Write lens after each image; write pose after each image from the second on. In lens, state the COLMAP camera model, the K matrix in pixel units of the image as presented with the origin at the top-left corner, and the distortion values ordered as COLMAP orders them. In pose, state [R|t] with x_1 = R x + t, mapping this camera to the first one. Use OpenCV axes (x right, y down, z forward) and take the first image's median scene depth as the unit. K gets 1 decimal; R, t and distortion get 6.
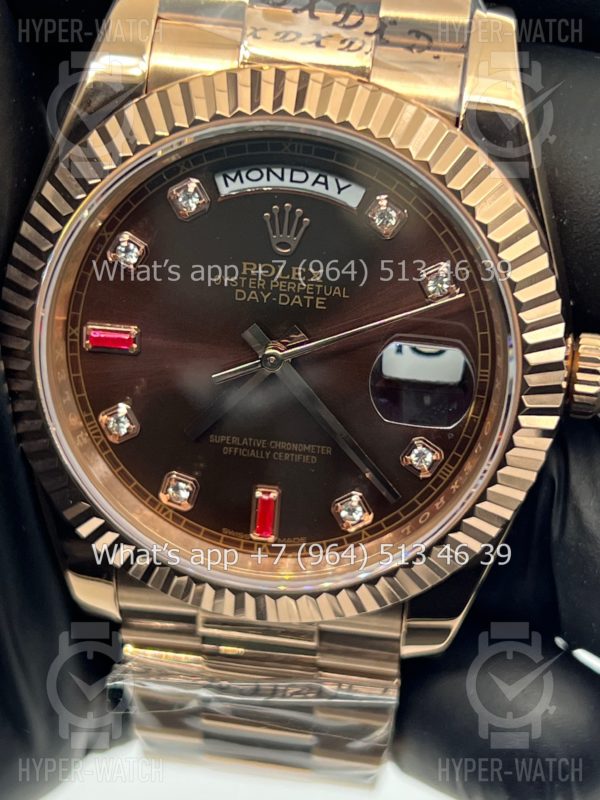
lens RADIAL K [[1823.1, 0, 291.4], [0, 1823.1, 398.5], [0, 0, 1]] dist [0.144864, 0.000000]
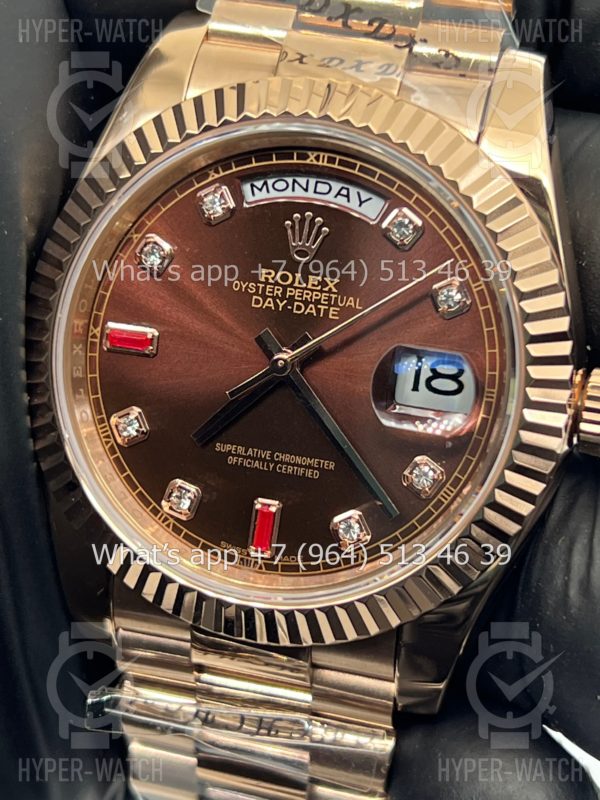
lens RADIAL K [[1823.1, 0, 298.0], [0, 1823.1, 398.4], [0, 0, 1]] dist [0.144864, 0.000000]
pose [[0.991144, 0.076535, -0.108519, 0.109576], [-0.098491, 0.971822, -0.214154, 0.212166], [0.089071, 0.222946, 0.970753, 0.027332]]
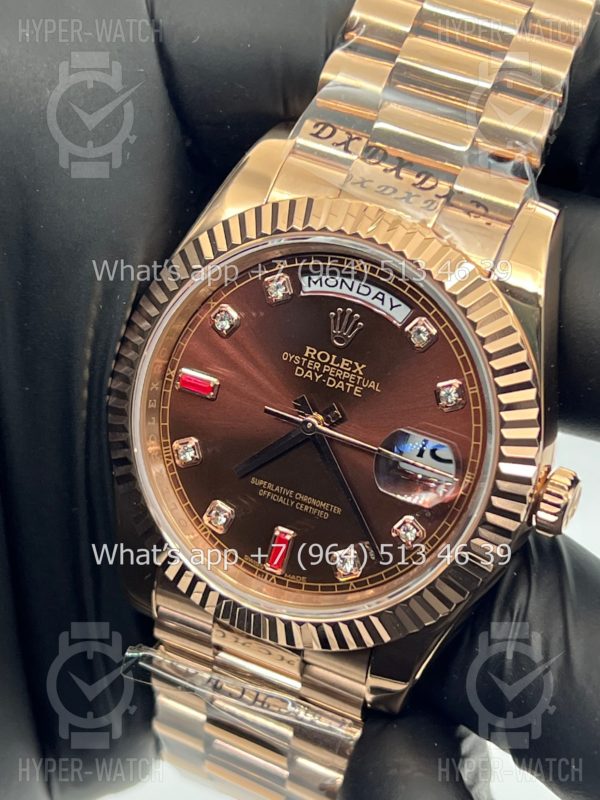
lens RADIAL K [[1823.1, 0, 303.7], [0, 1823.1, 397.7], [0, 0, 1]] dist [0.144864, 0.000000]
pose [[0.956664, 0.228956, -0.179925, 0.207972], [-0.255003, 0.957040, -0.138012, 0.135468], [0.140596, 0.177913, 0.973951, -0.231933]]
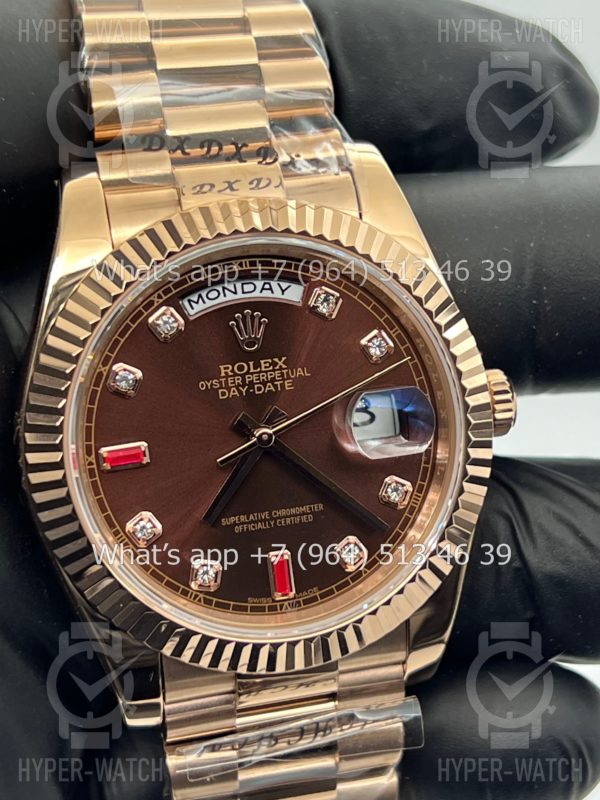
lens RADIAL K [[1823.1, 0, 302.6], [0, 1823.1, 406.3], [0, 0, 1]] dist [0.144864, 0.000000]
pose [[0.925024, -0.208401, 0.317646, -0.364824], [0.278505, 0.940659, -0.193894, 0.199560], [-0.258389, 0.267823, 0.928173, -0.127571]]
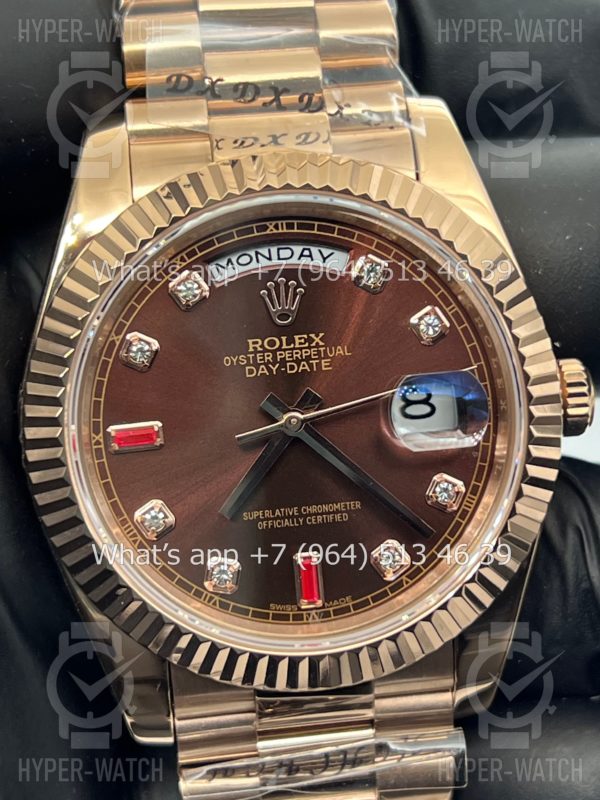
lens RADIAL K [[1823.1, 0, 303.6], [0, 1823.1, 398.9], [0, 0, 1]] dist [0.144864, 0.000000]
pose [[0.966525, -0.162814, 0.198296, -0.212941], [0.211597, 0.942919, -0.257159, 0.240043], [-0.145108, 0.290509, 0.945805, -0.007707]]
